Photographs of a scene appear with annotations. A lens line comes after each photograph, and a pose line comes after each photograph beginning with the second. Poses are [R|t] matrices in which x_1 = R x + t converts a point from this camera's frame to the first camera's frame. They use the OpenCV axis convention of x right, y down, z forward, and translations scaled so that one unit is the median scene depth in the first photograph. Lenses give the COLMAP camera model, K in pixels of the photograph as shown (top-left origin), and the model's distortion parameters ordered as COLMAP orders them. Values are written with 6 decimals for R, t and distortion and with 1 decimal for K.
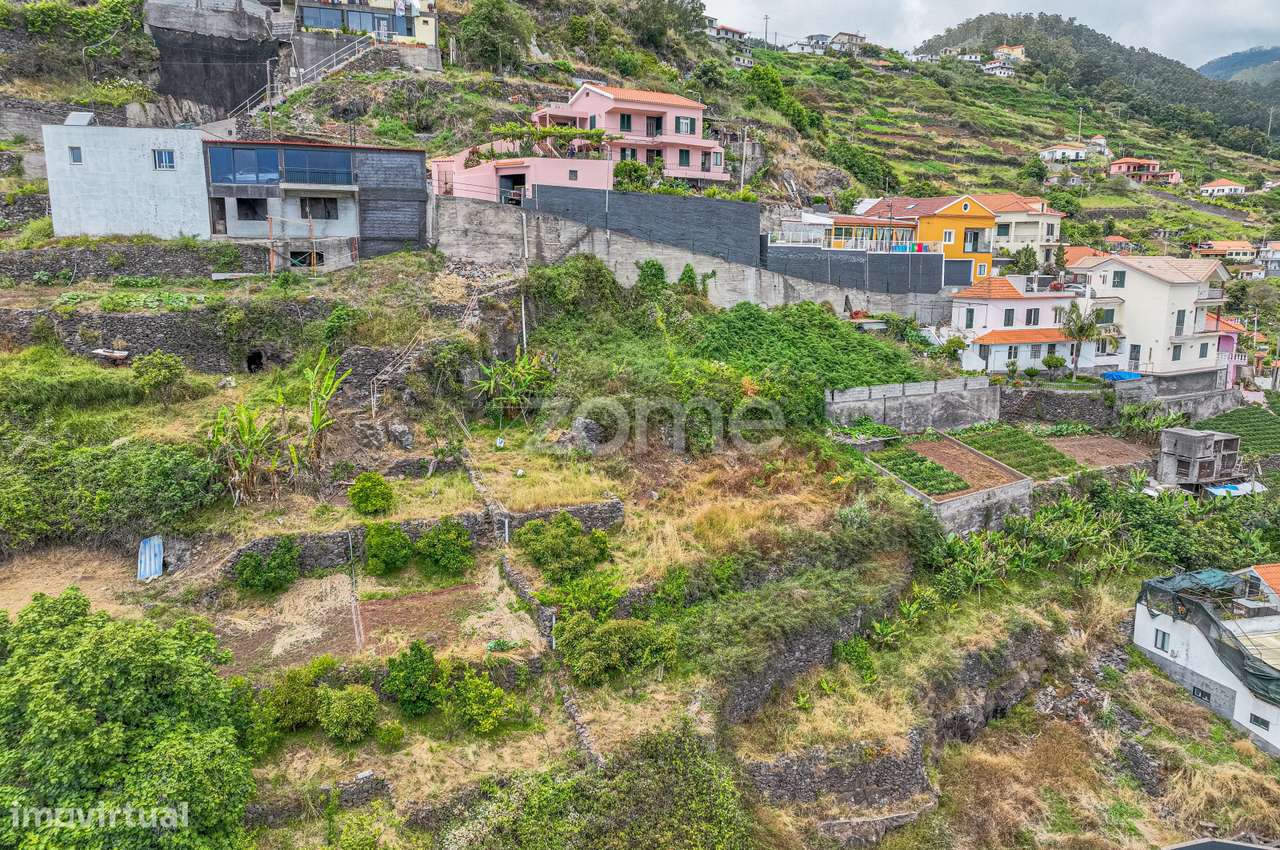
lens RADIAL K [[901.7, 0, 640.0], [0, 901.7, 425.0], [0, 0, 1]] dist [0.008050, 0.005317]
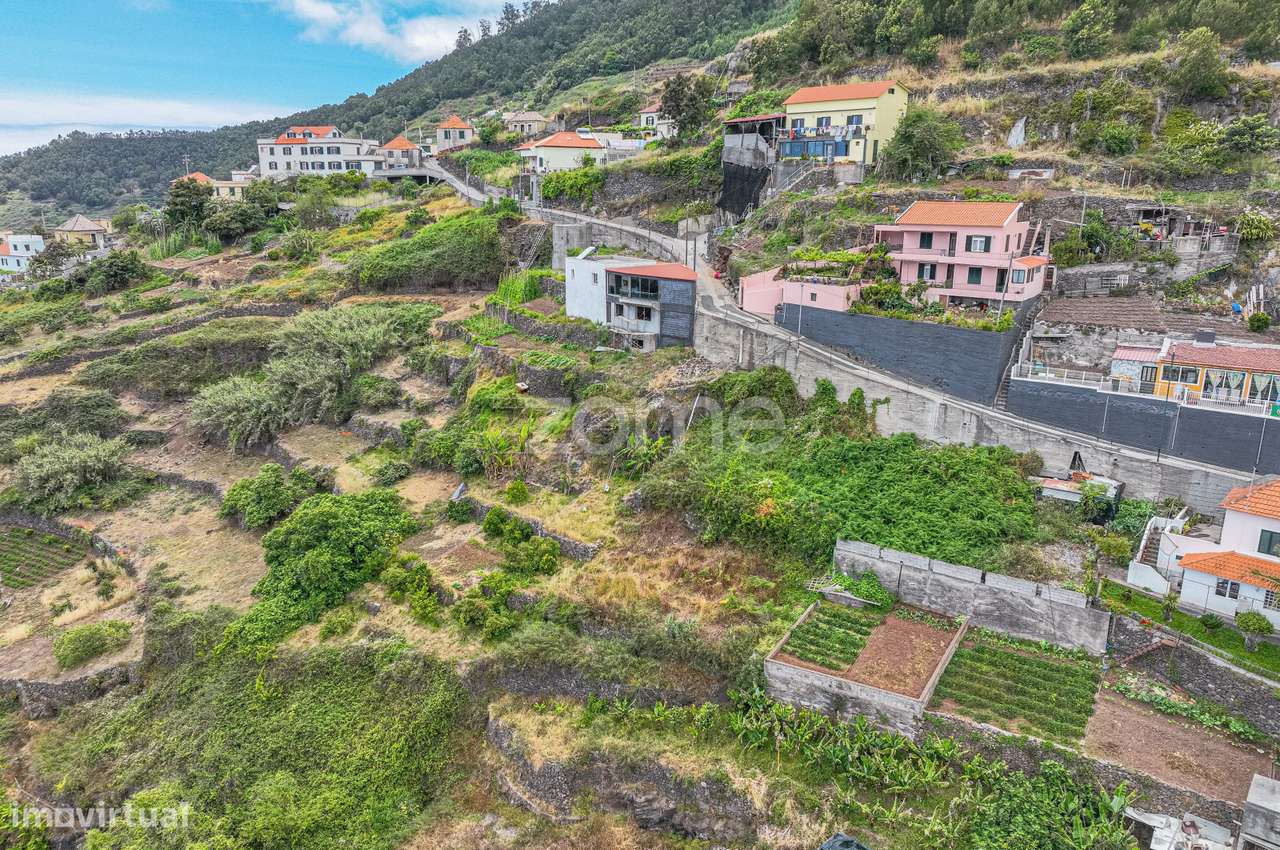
lens RADIAL K [[901.7, 0, 640.0], [0, 901.7, 425.0], [0, 0, 1]] dist [0.008050, 0.005317]
pose [[0.399058, 0.234255, -0.886497, 1.035386], [-0.170174, 0.968939, 0.179436, -0.317982], [0.900996, 0.079253, 0.426527, 0.323486]]
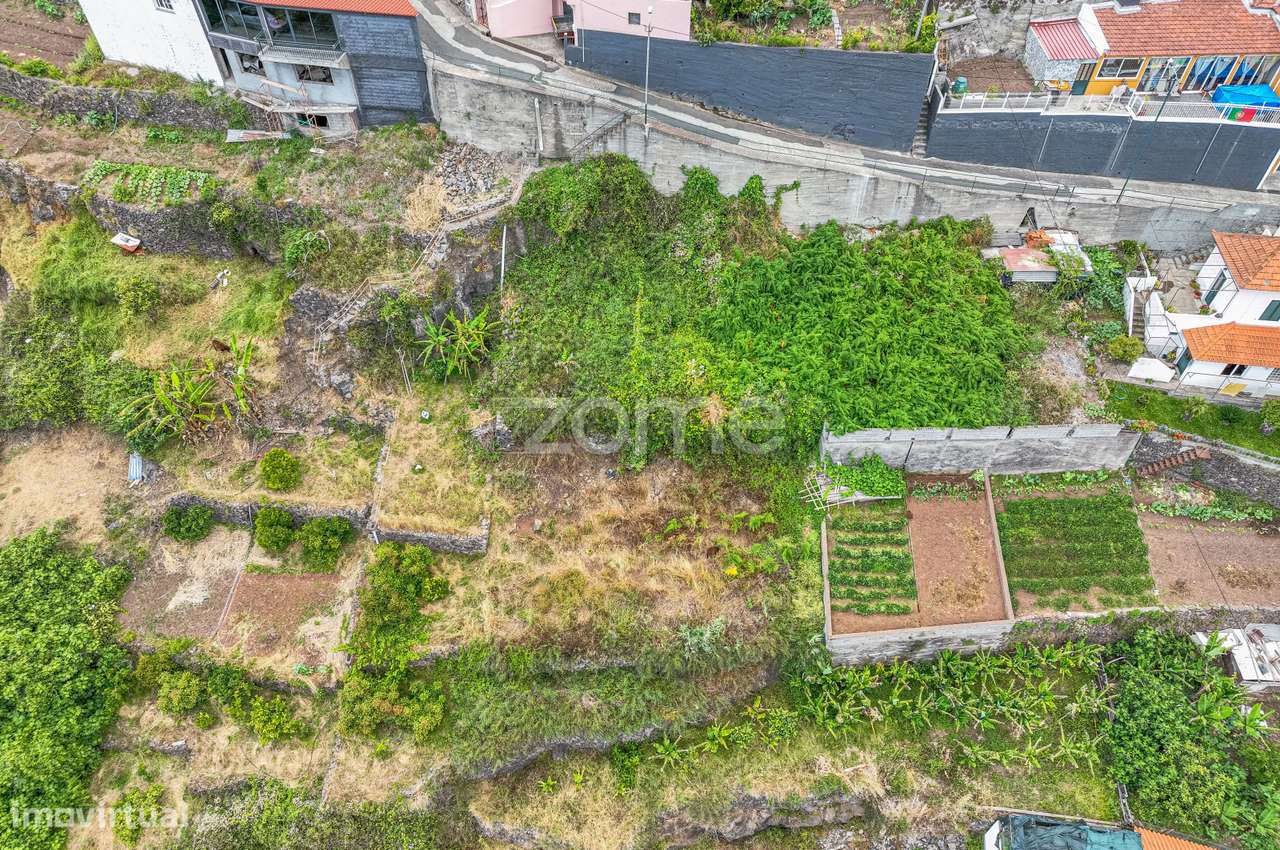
lens RADIAL K [[901.7, 0, 640.0], [0, 901.7, 425.0], [0, 0, 1]] dist [0.008050, 0.005317]
pose [[0.857556, 0.387280, -0.338543, 0.342405], [-0.091054, 0.762040, 0.641096, -0.550104], [0.506267, -0.518951, 0.688755, 0.351951]]
